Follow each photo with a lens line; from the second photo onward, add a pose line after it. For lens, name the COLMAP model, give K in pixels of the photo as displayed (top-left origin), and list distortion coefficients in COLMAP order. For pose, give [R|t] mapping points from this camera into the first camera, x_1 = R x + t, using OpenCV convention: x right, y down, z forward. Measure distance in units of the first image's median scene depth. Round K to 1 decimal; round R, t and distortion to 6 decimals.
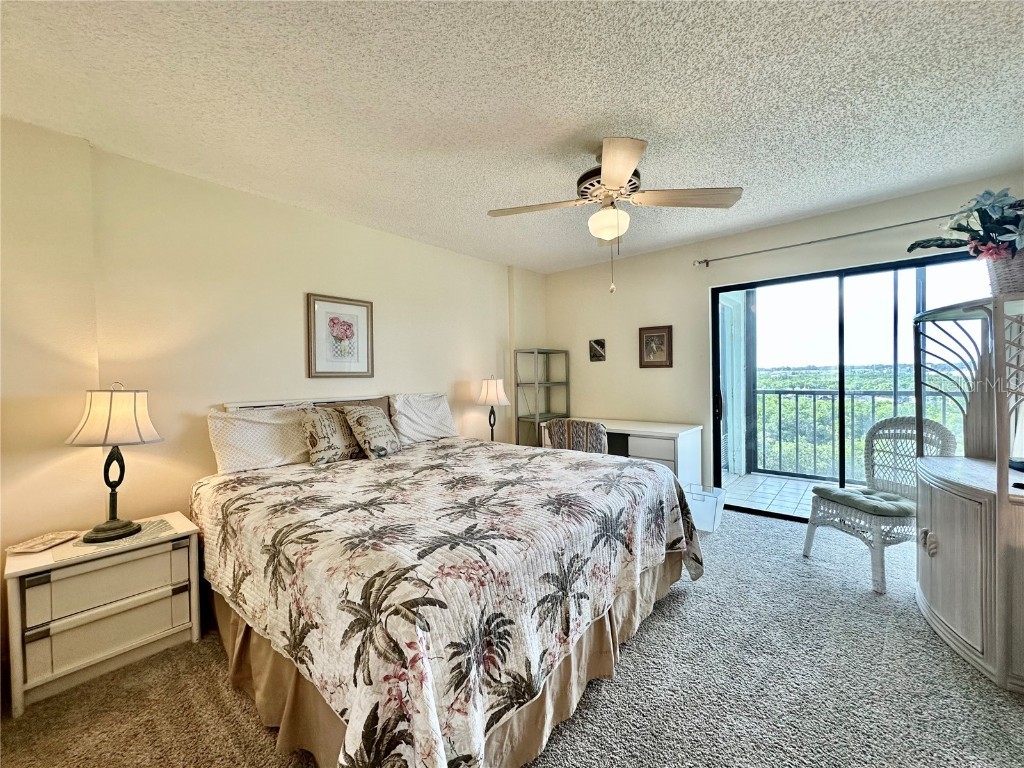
lens RADIAL K [[409.0, 0, 512.0], [0, 409.0, 384.0], [0, 0, 1]] dist [-0.002037, 0.000305]
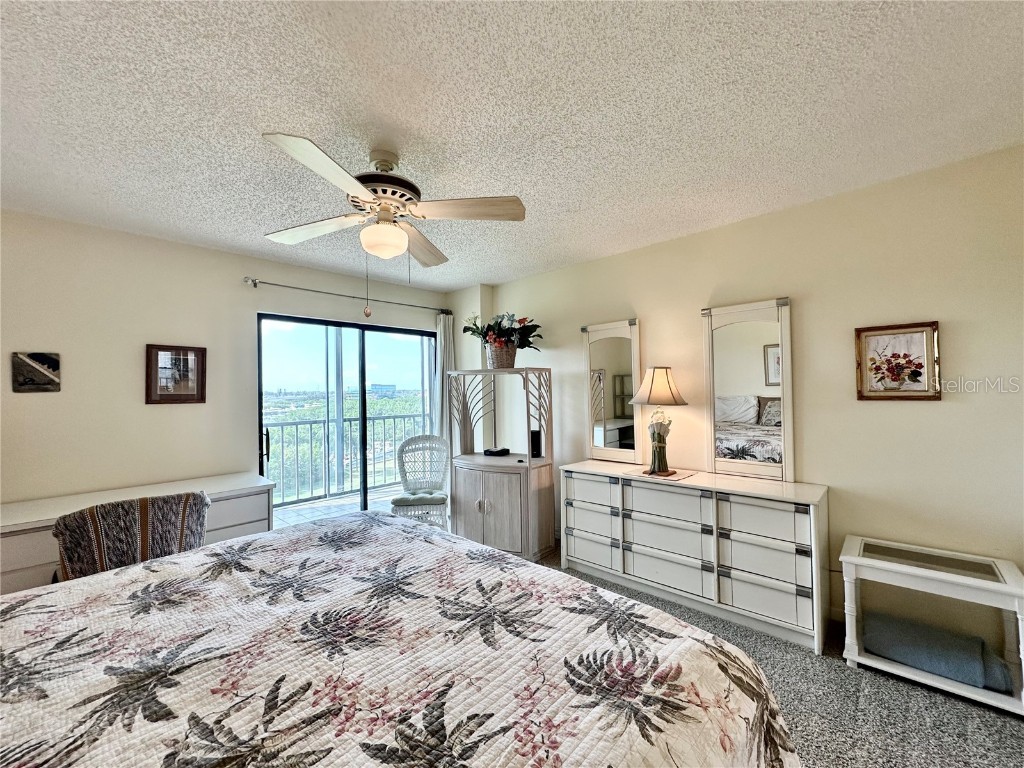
lens RADIAL K [[409.0, 0, 512.0], [0, 409.0, 384.0], [0, 0, 1]] dist [-0.002037, 0.000305]
pose [[0.052312, 0.035595, 0.997996, -0.770575], [0.038589, 0.998546, -0.037637, -0.056908], [-0.997885, 0.040481, 0.050862, 0.887410]]
